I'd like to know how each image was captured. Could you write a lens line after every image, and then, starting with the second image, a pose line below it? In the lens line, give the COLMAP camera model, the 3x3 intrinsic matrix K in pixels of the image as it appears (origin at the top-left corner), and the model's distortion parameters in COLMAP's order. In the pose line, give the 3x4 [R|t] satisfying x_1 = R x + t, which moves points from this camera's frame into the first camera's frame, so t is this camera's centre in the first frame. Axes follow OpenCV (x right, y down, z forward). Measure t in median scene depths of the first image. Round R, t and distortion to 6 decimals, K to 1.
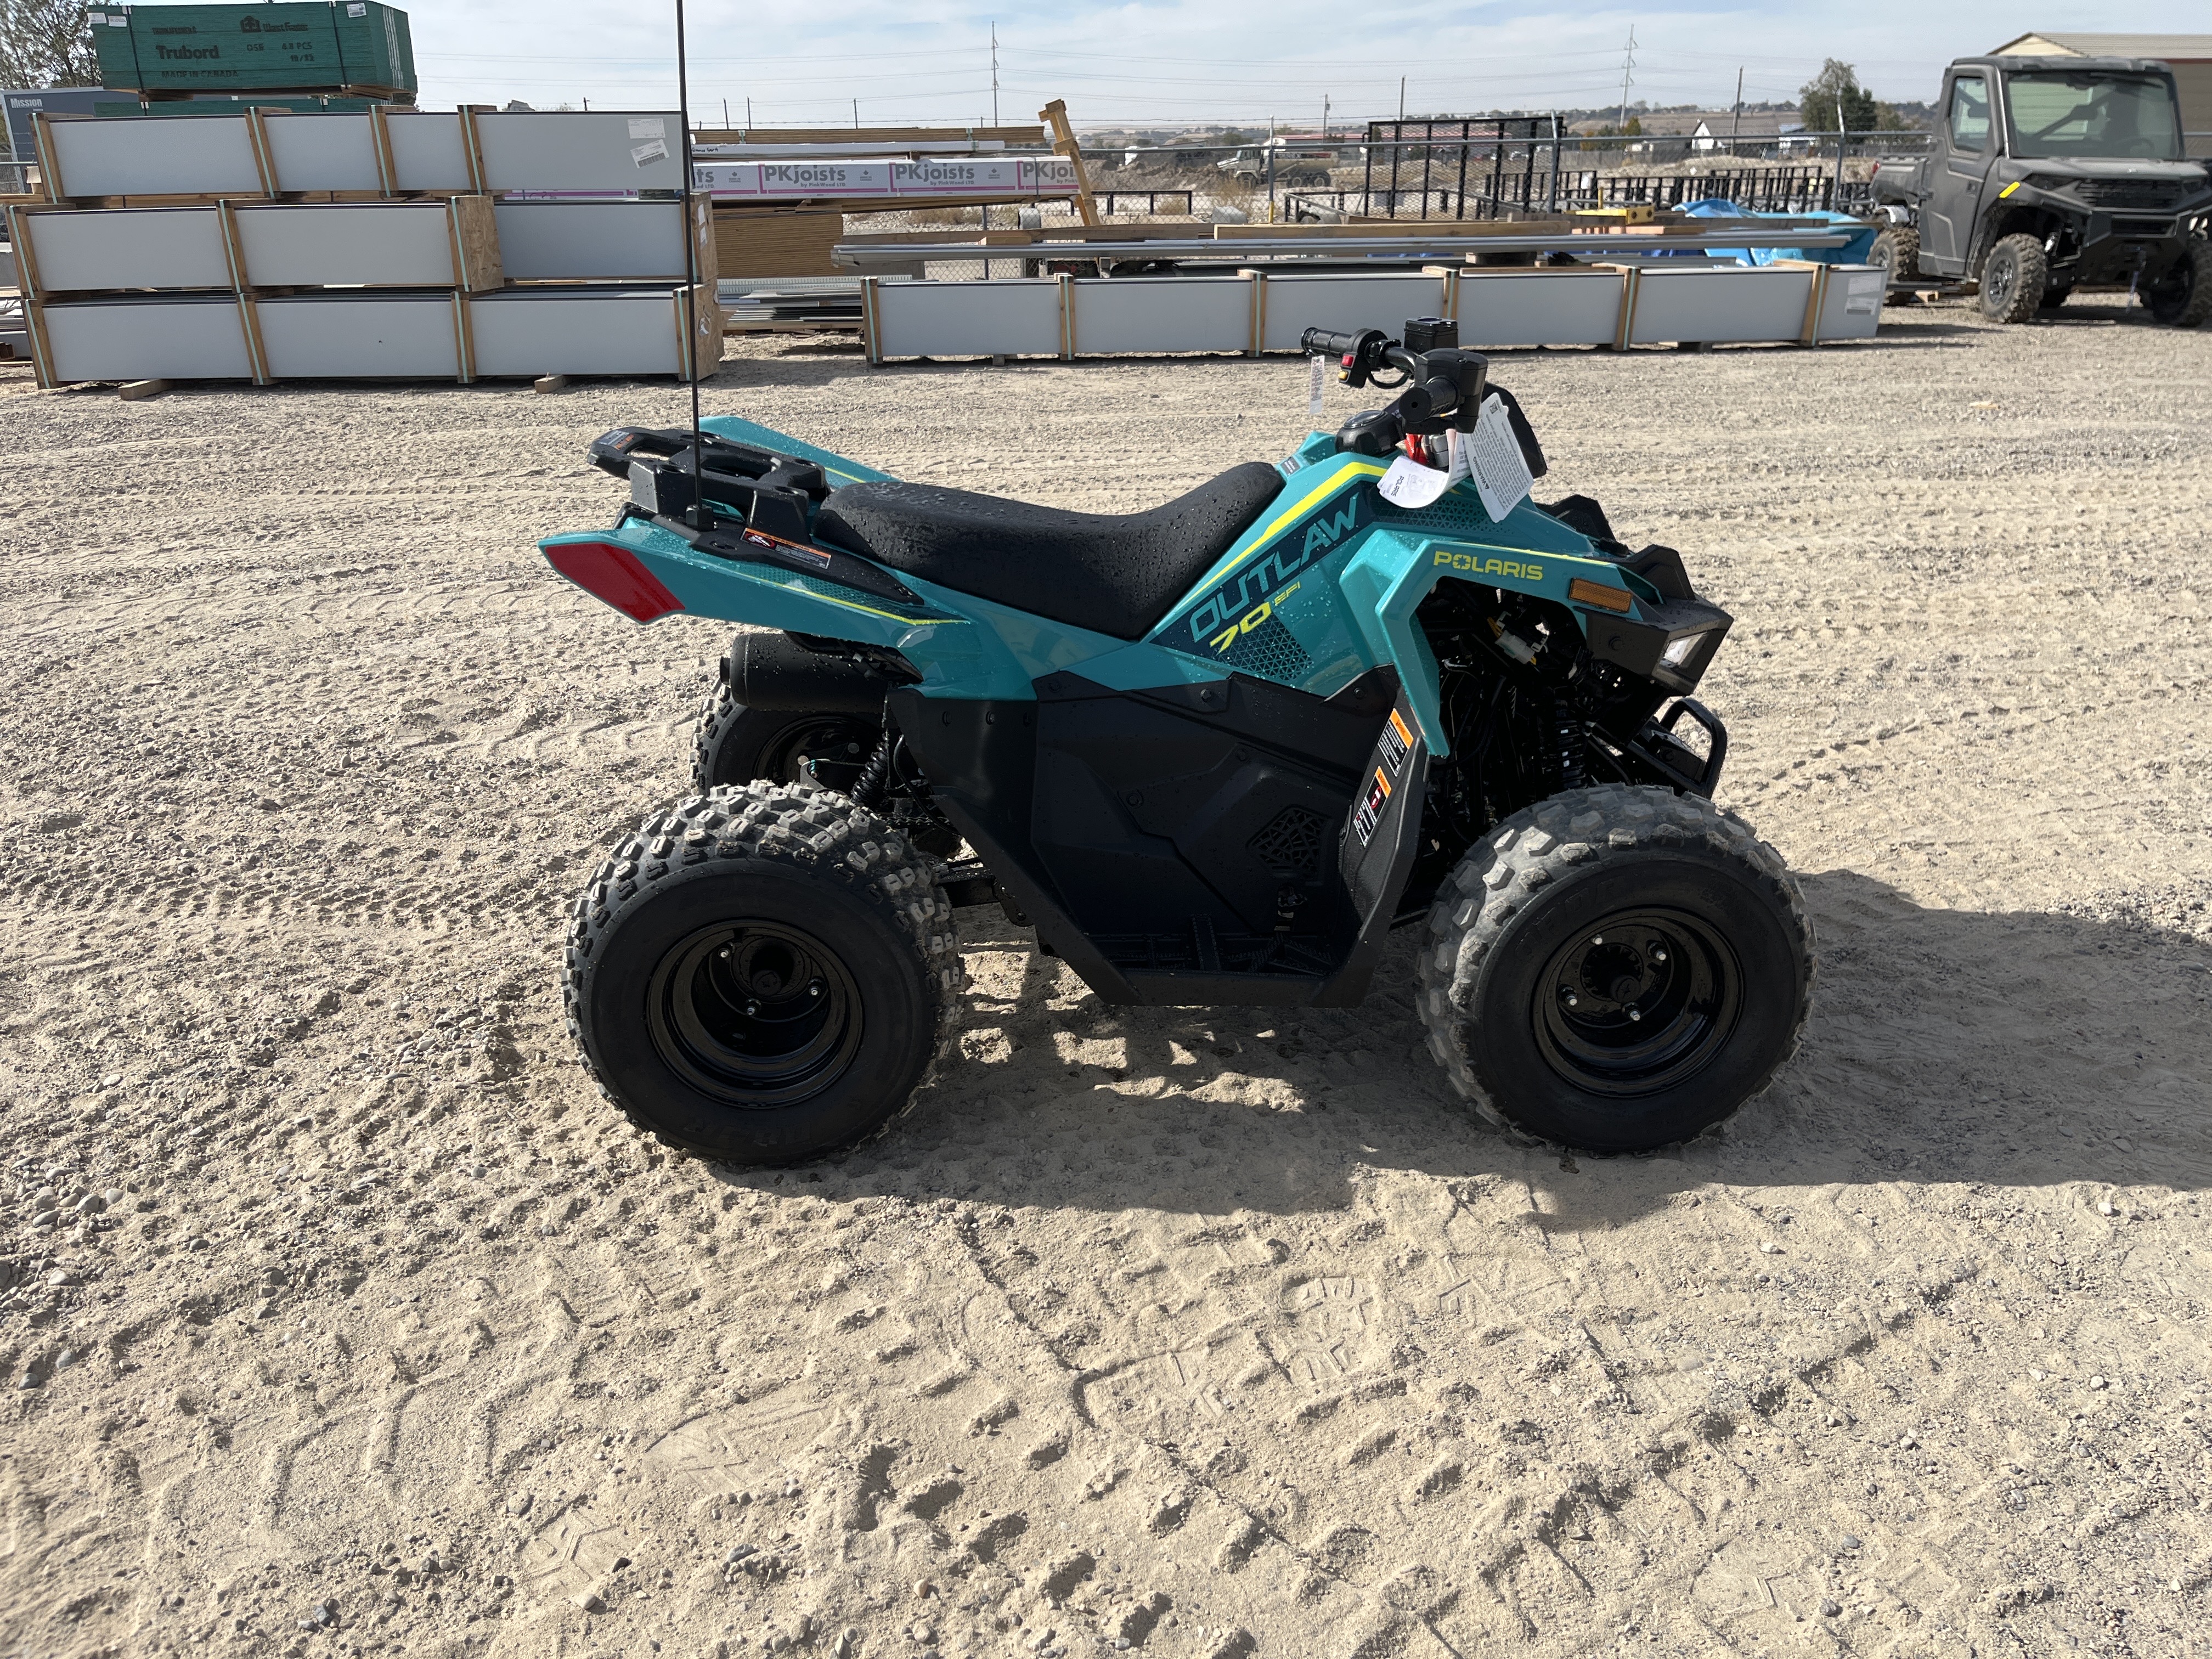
lens RADIAL K [[1672.4, 0, 1093.7], [0, 1672.4, 835.0], [0, 0, 1]] dist [0.074031, -0.111739]
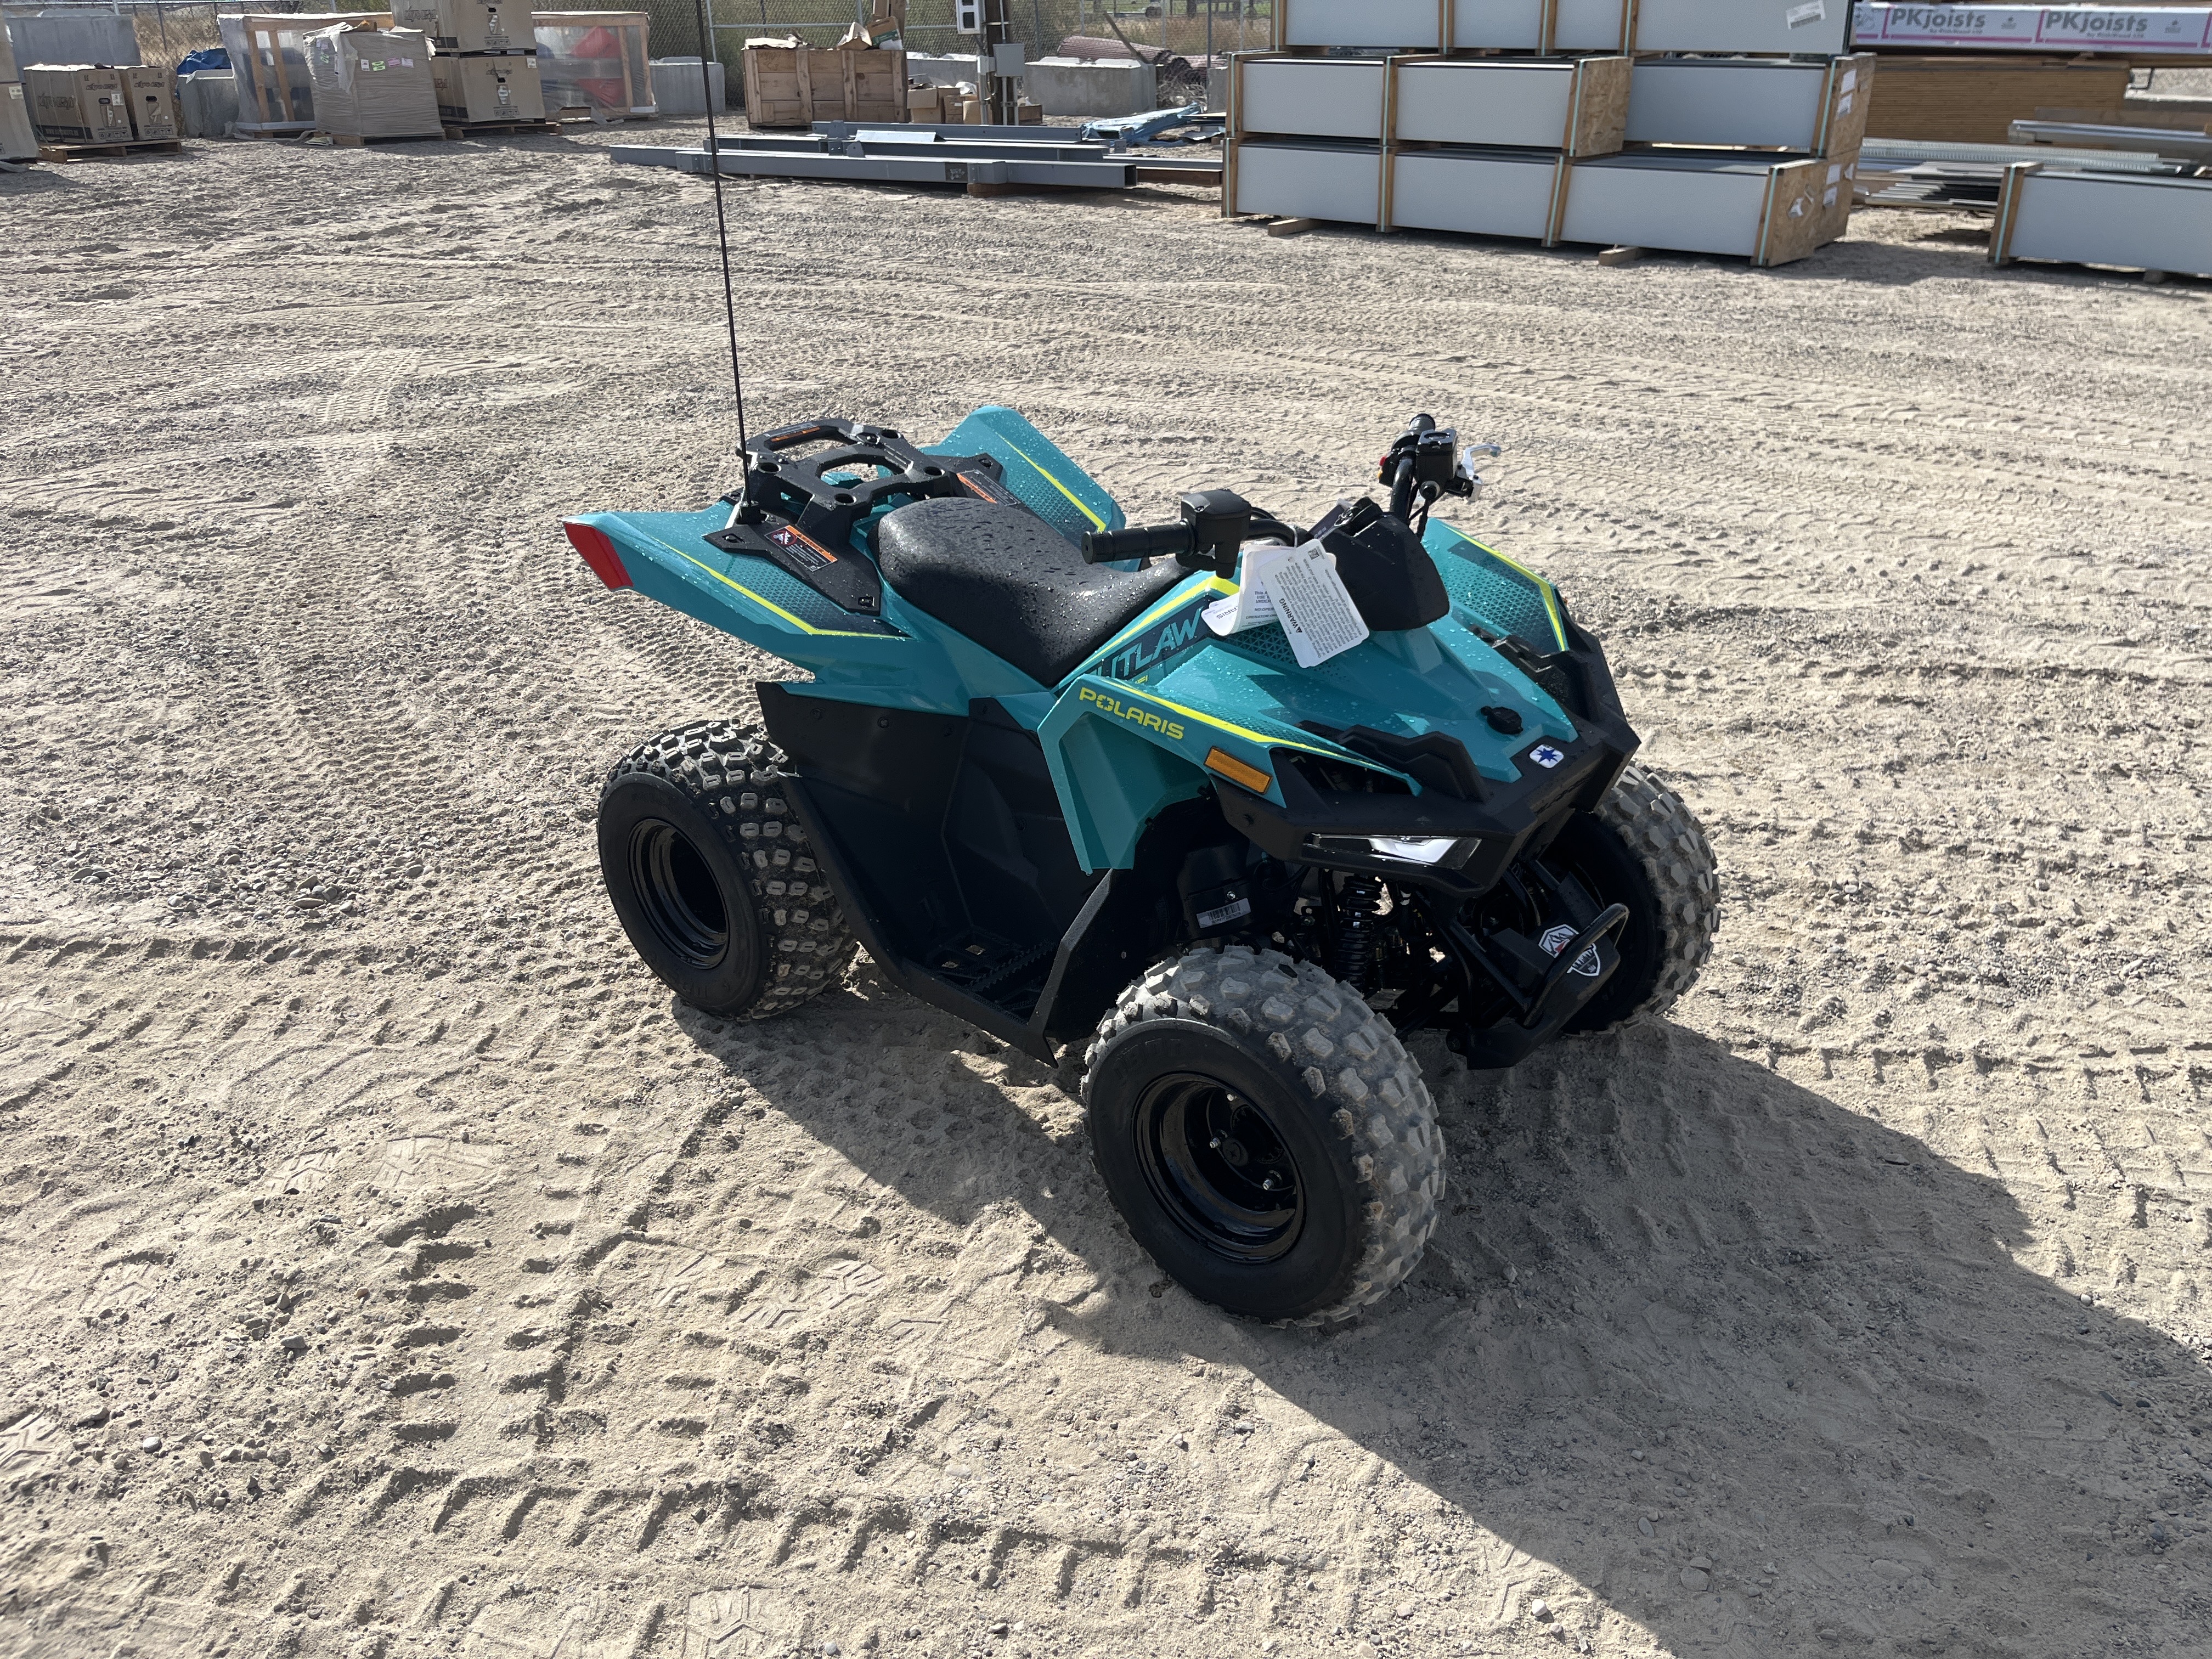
lens RADIAL K [[1651.4, 0, 1104.9], [0, 1651.4, 853.7], [0, 0, 1]] dist [0.076508, -0.111767]
pose [[0.746846, 0.311314, -0.587626, 0.143625], [-0.244962, 0.950307, 0.192121, -0.045655], [0.618235, 0.000461, 0.785993, 0.032584]]
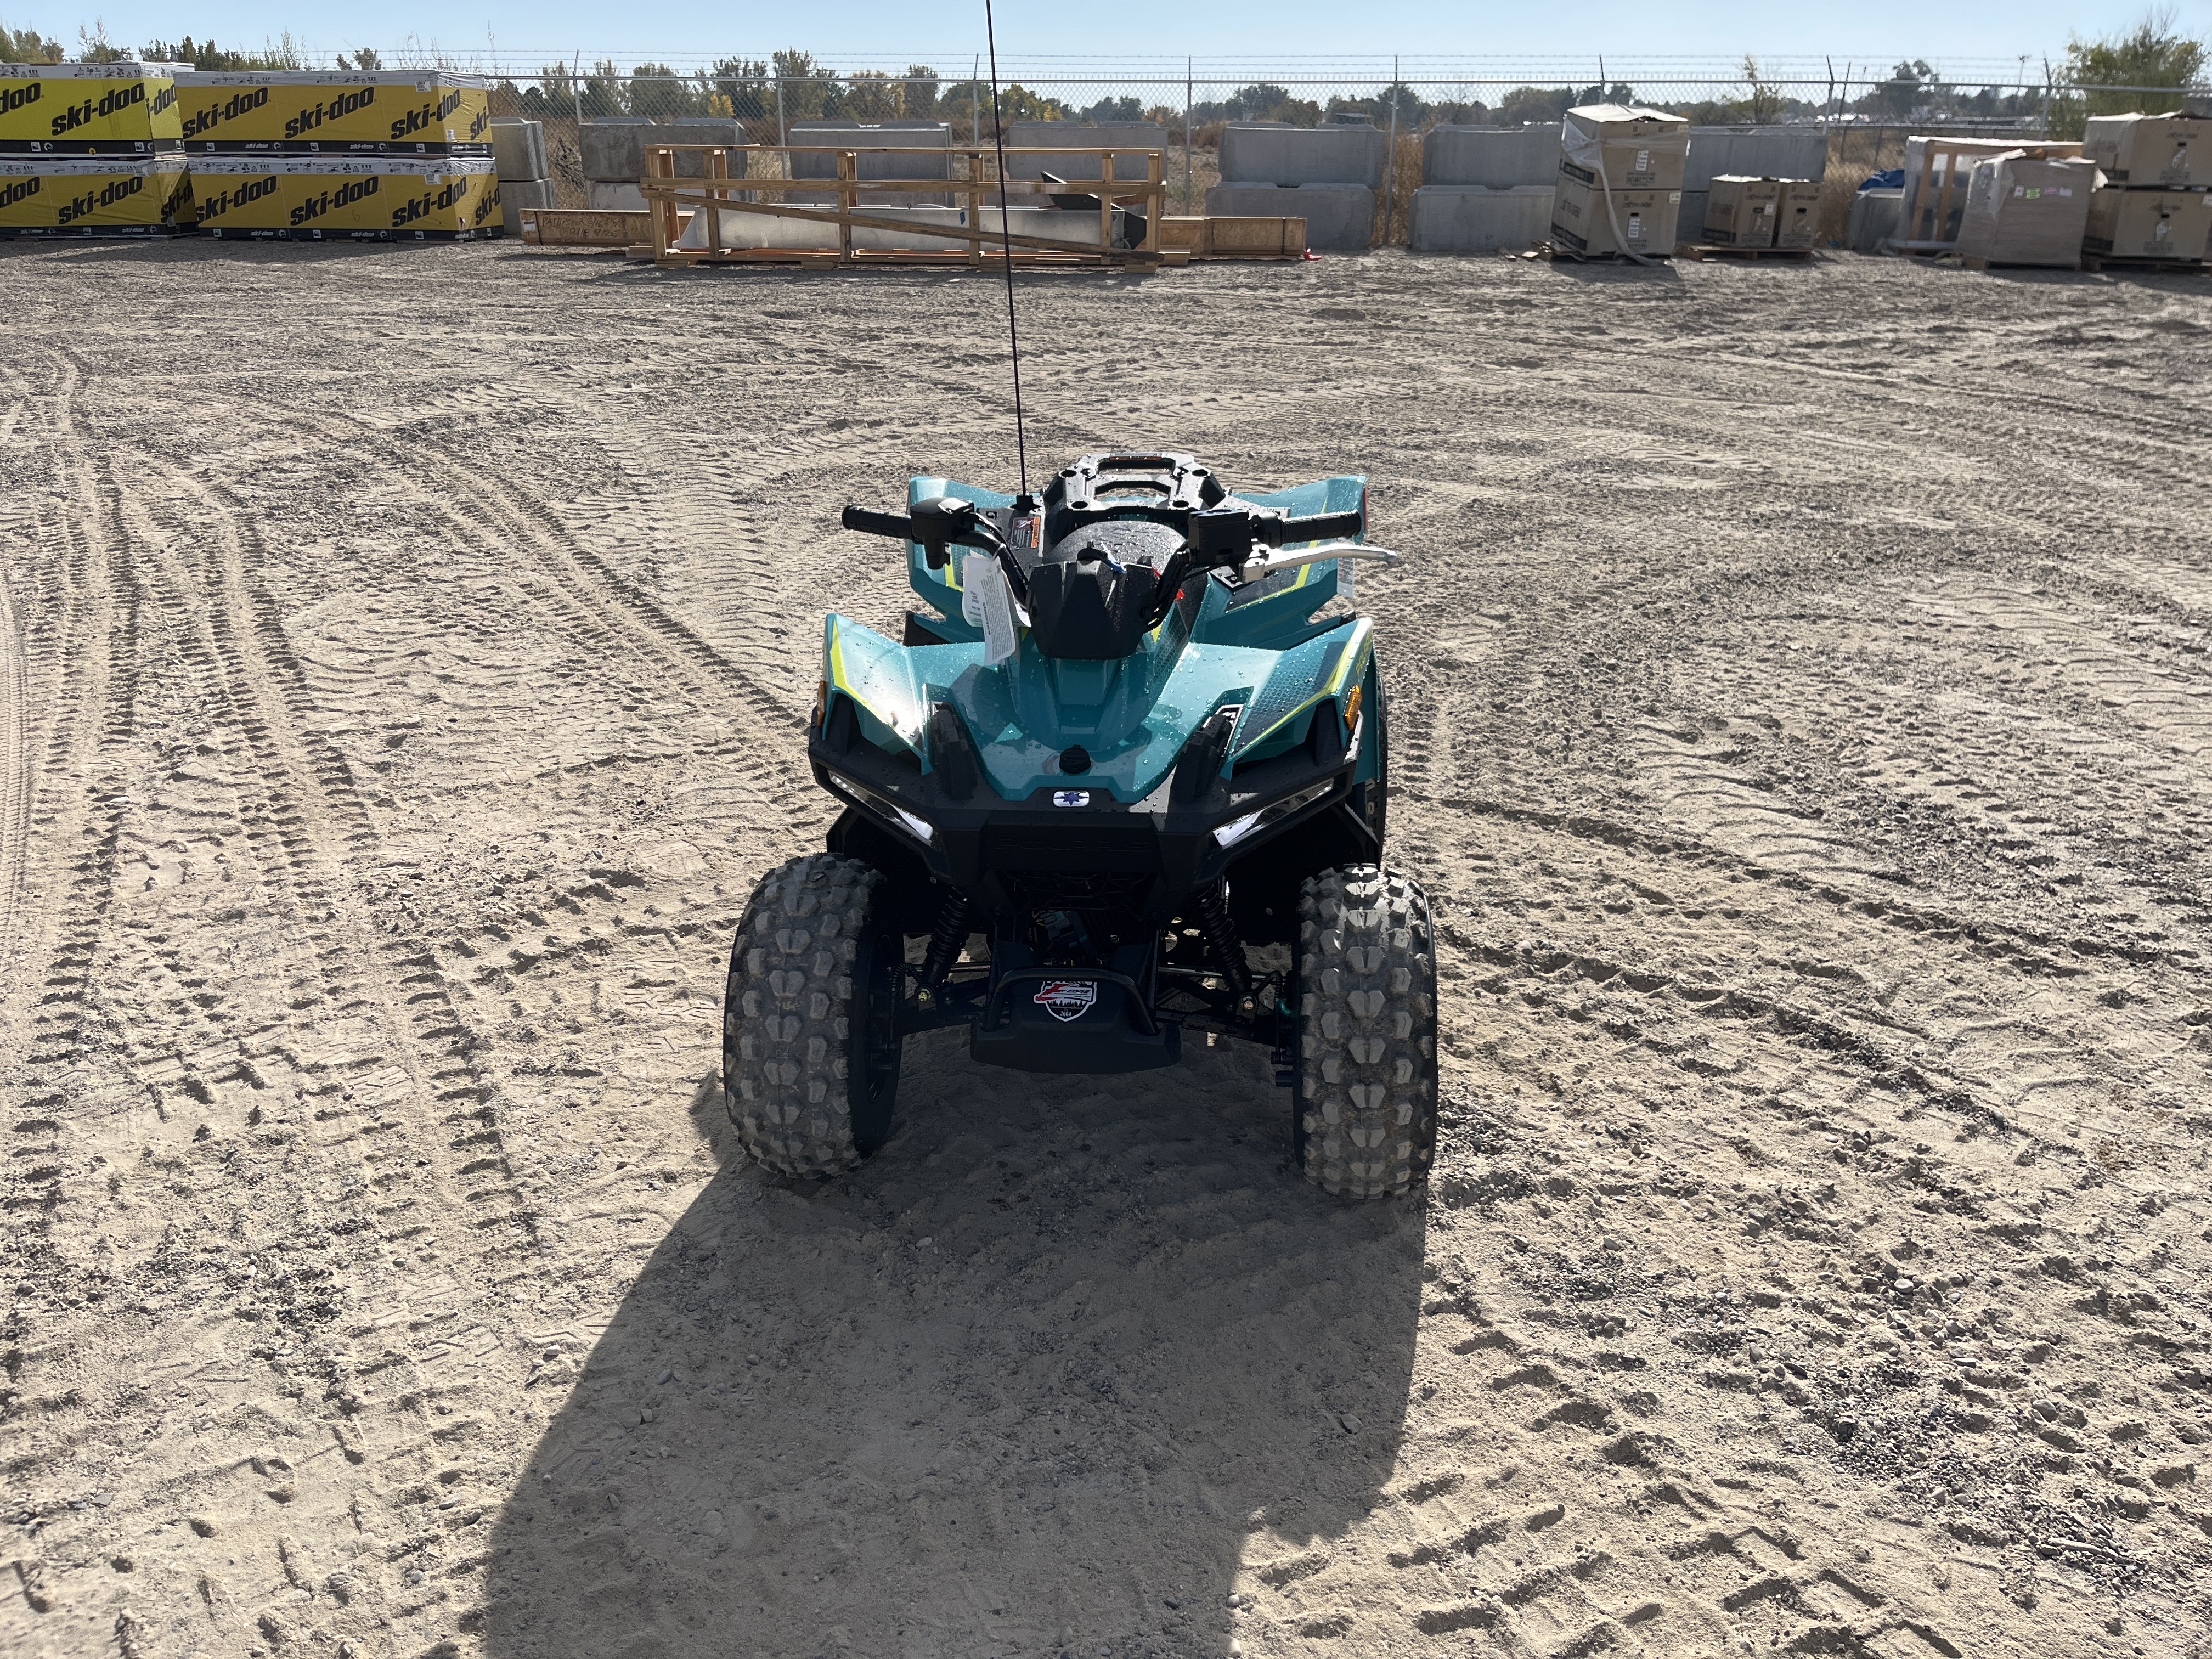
lens RADIAL K [[1672.4, 0, 1093.7], [0, 1672.4, 835.0], [0, 0, 1]] dist [0.074031, -0.111739]
pose [[-0.112825, 0.393607, -0.912329, 0.249543], [-0.359471, 0.839827, 0.406782, -0.109651], [0.926311, 0.373851, 0.046736, 0.201731]]
